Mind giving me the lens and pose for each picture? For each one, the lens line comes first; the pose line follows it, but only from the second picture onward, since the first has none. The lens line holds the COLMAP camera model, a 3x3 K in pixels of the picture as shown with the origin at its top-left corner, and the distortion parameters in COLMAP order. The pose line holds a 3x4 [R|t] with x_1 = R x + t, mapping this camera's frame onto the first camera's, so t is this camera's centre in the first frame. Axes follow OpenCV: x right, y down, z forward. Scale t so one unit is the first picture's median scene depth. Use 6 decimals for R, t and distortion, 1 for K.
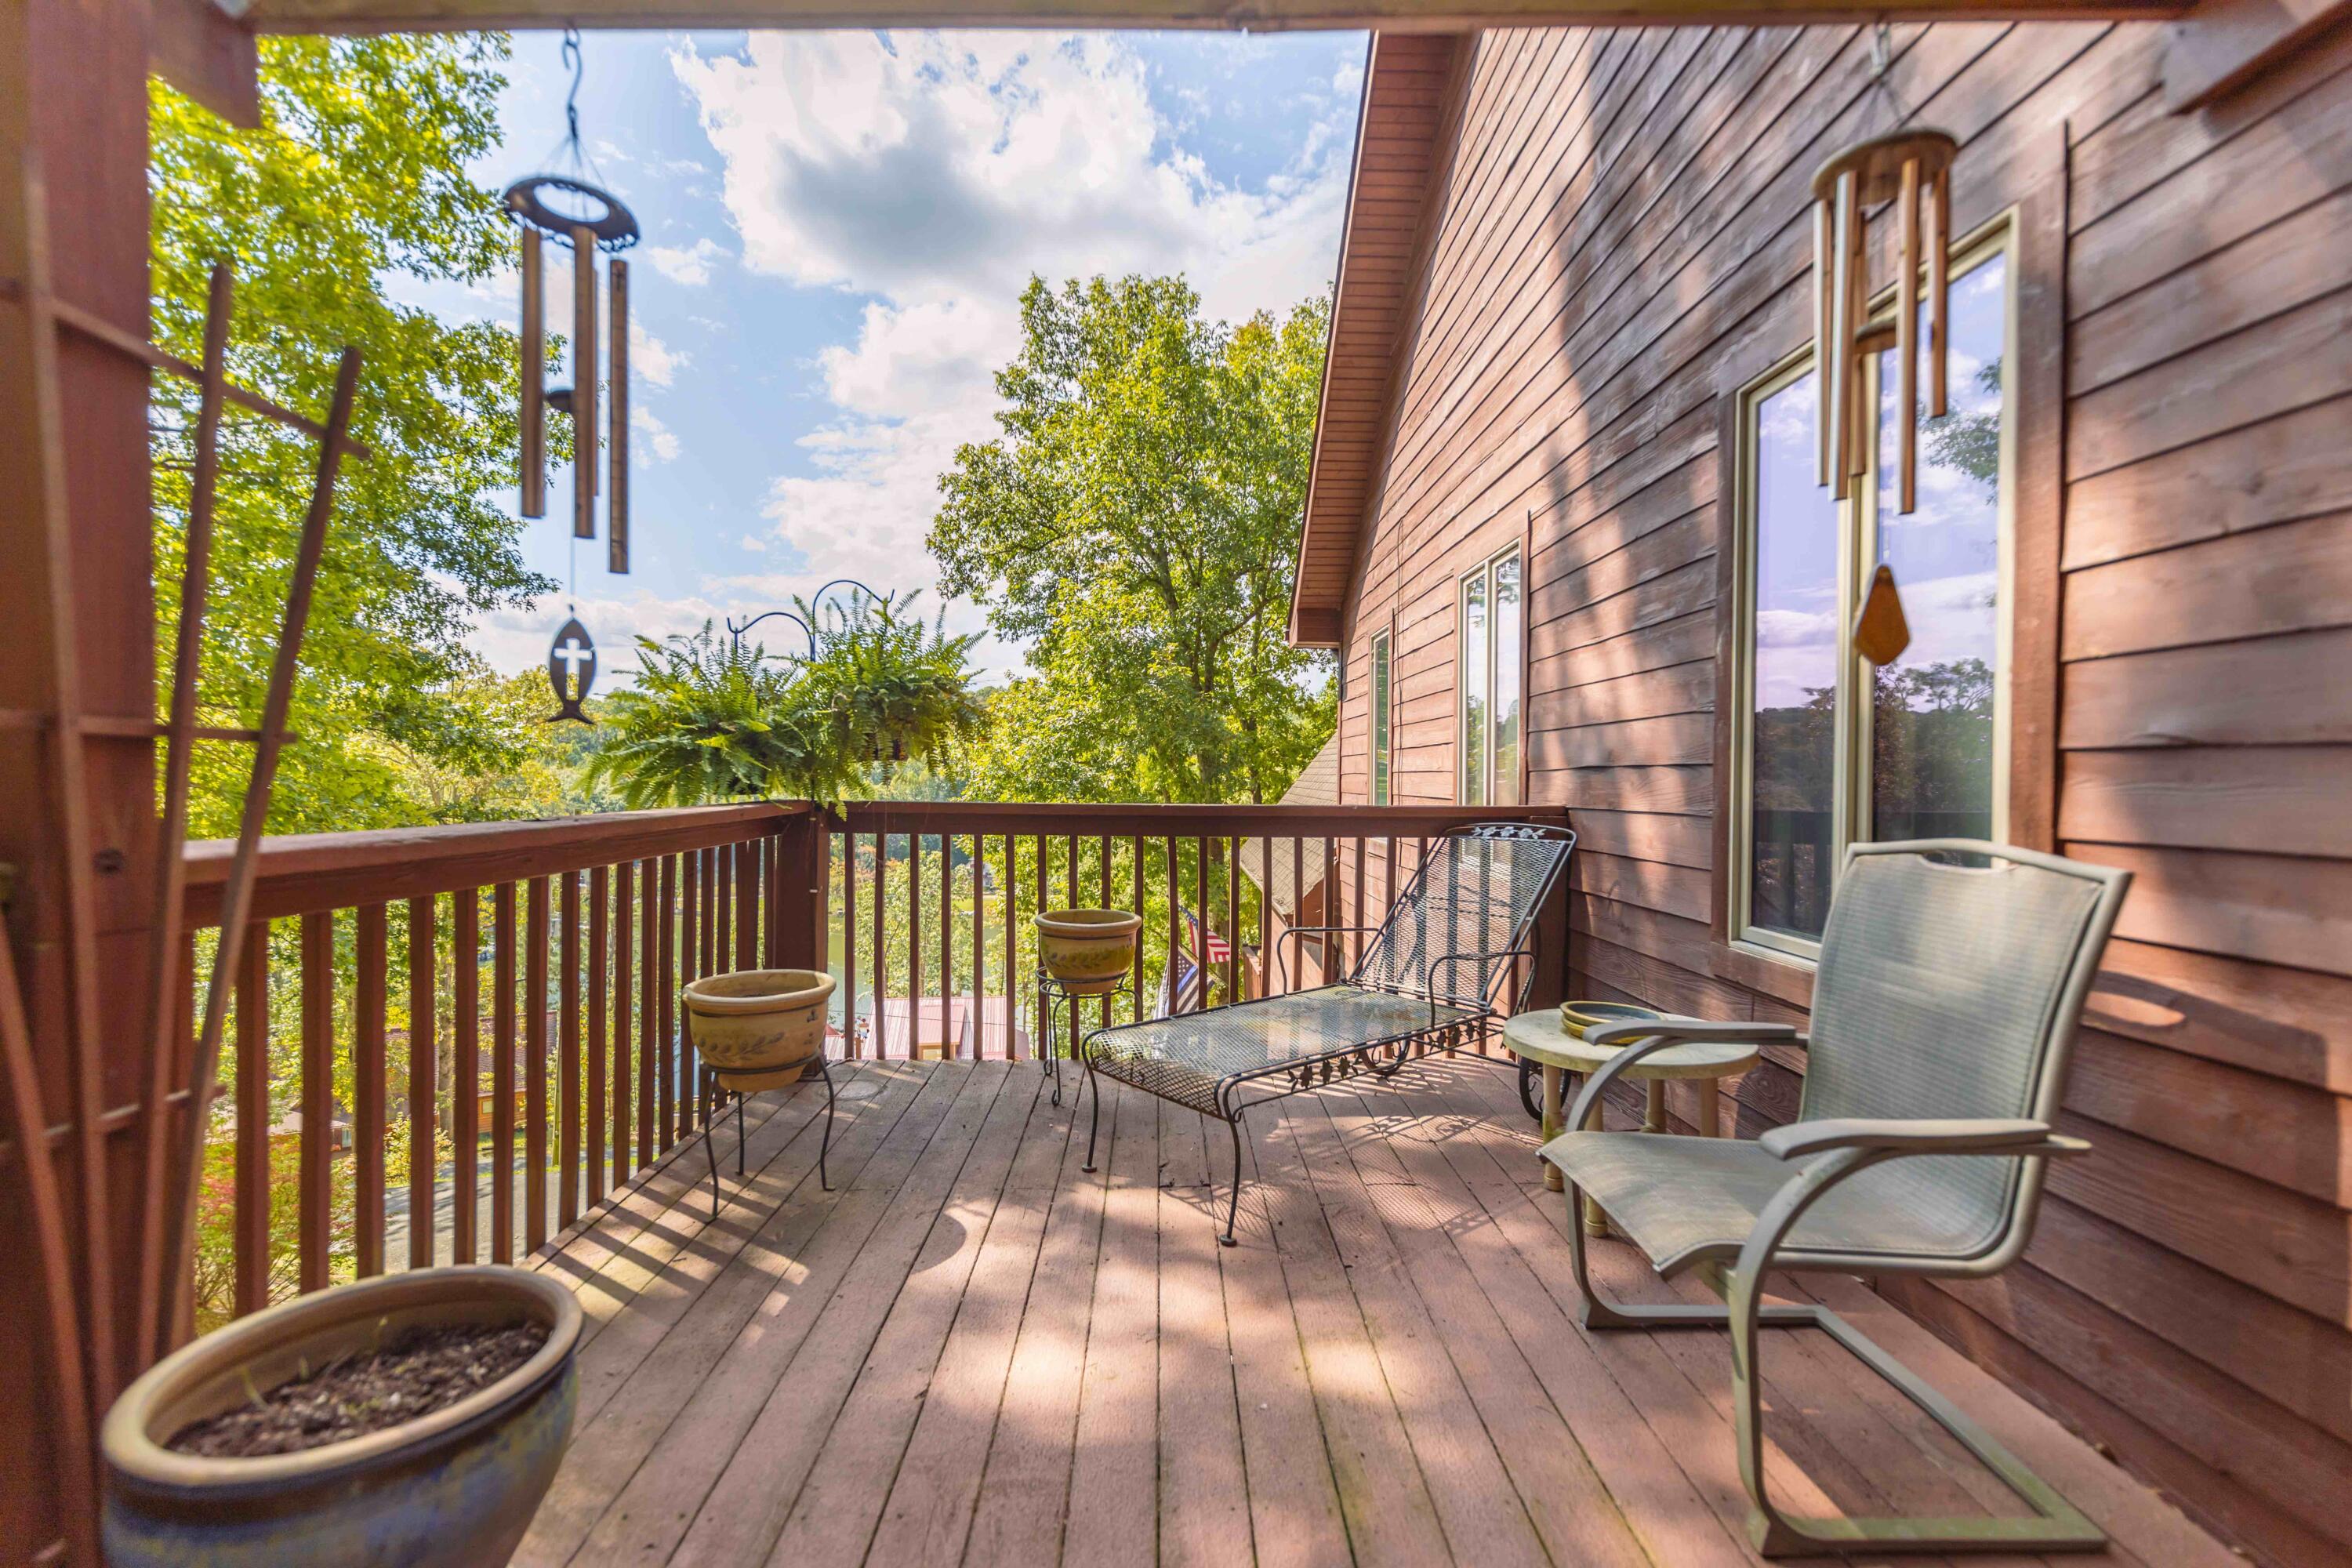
lens RADIAL K [[1009.3, 0, 1173.9], [0, 1009.3, 787.0], [0, 0, 1]] dist [0.003620, -0.001236]
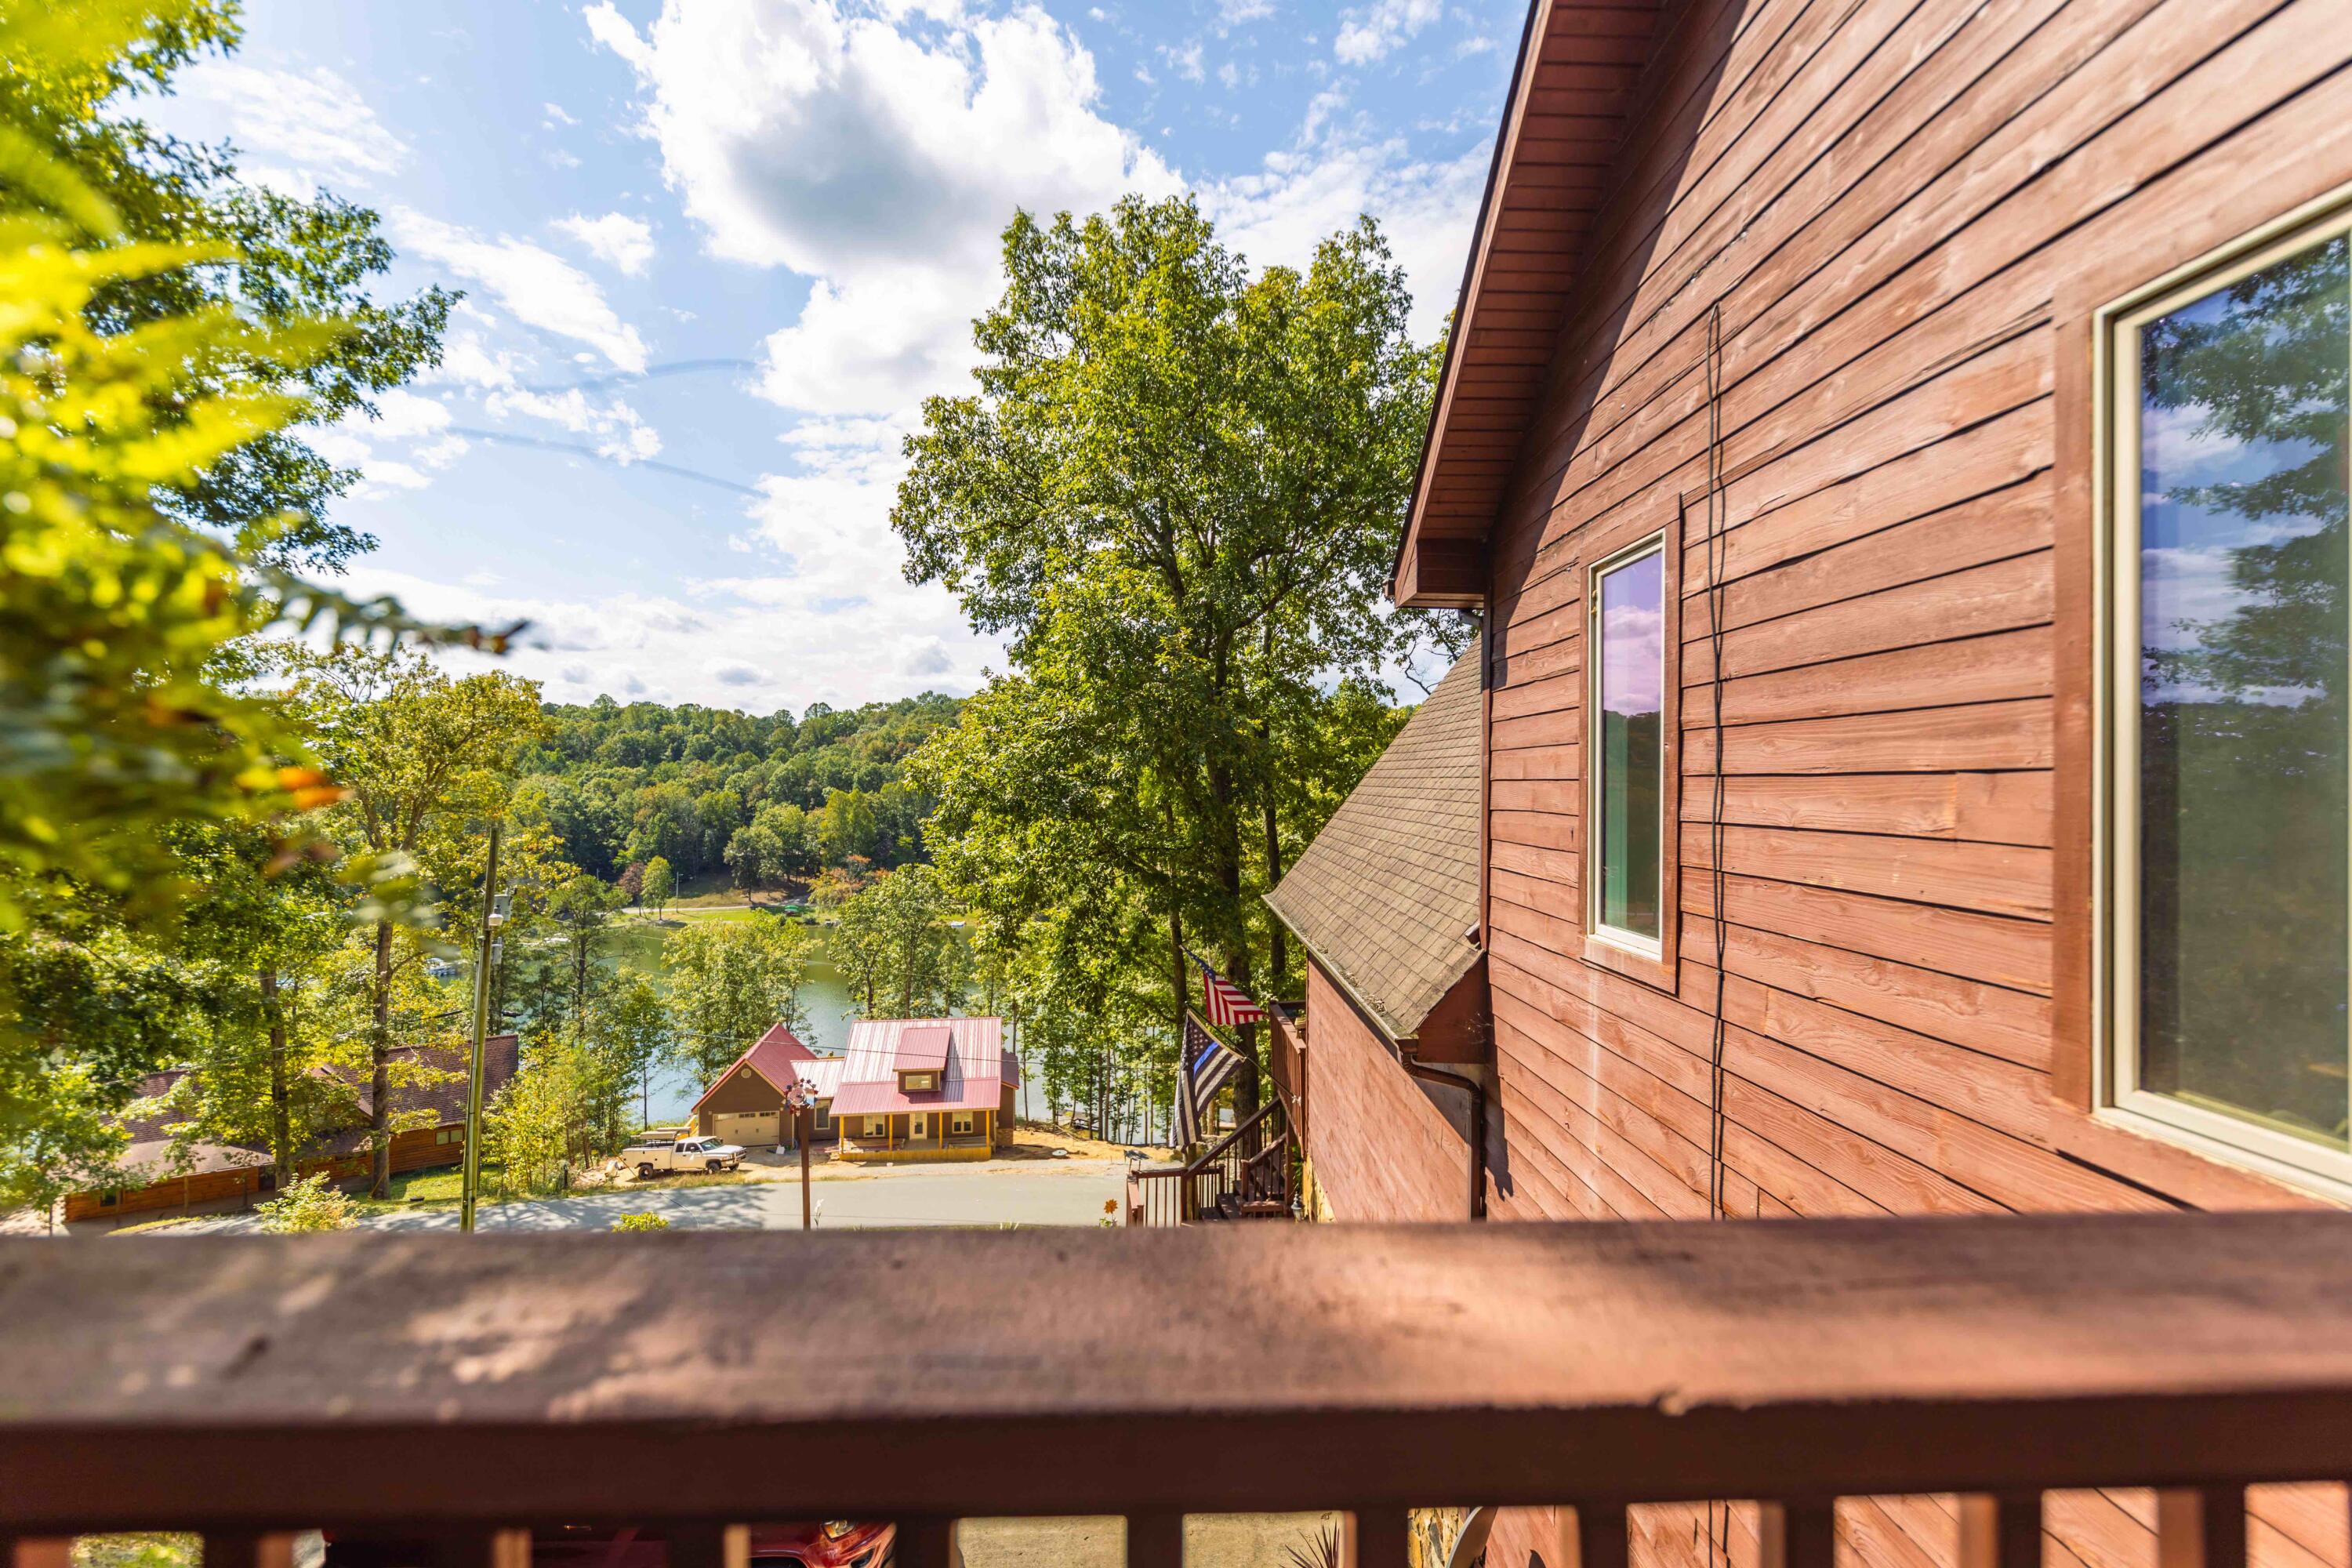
lens RADIAL K [[1009.3, 0, 1182.4], [0, 1009.3, 776.0], [0, 0, 1]] dist [0.003620, -0.001236]
pose [[0.999876, 0.001093, 0.015737, -0.011742], [-0.000807, 0.999835, -0.018146, -0.007994], [-0.015754, 0.018131, 0.999711, 0.147892]]
